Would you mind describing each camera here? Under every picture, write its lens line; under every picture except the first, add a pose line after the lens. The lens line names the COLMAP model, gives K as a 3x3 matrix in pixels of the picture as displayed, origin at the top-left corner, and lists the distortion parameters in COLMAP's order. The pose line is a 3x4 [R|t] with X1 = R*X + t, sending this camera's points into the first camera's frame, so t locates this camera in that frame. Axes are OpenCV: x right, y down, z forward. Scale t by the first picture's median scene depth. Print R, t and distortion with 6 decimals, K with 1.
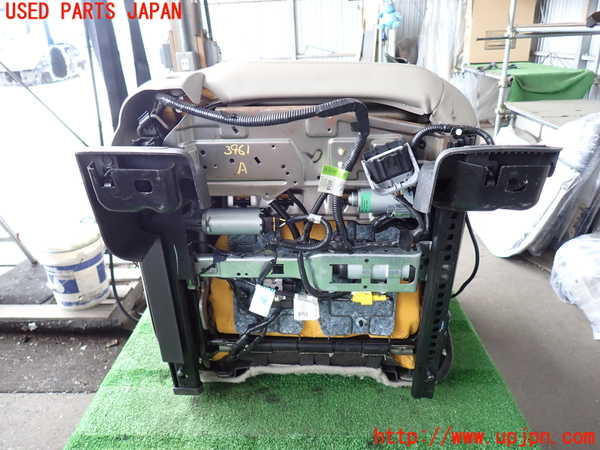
lens RADIAL K [[444.1, 0, 300.3], [0, 444.1, 226.8], [0, 0, 1]] dist [-0.007020, -0.005922]
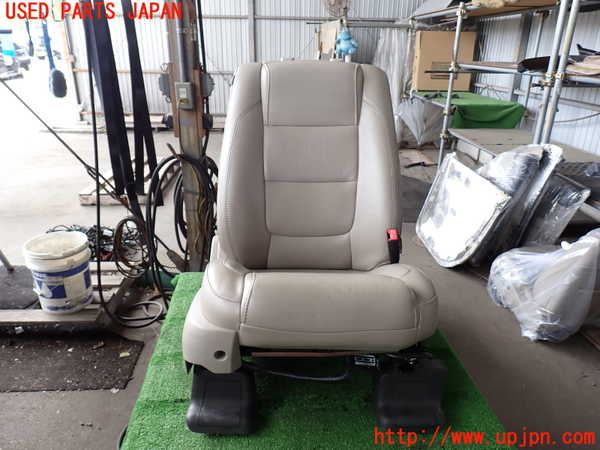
lens RADIAL K [[444.1, 0, 298.7], [0, 444.1, 226.5], [0, 0, 1]] dist [-0.007020, -0.005922]
pose [[0.993290, 0.017250, 0.114355, -0.067826], [-0.014472, 0.999581, -0.025071, -0.002474], [-0.114739, 0.023248, 0.993124, -0.110729]]
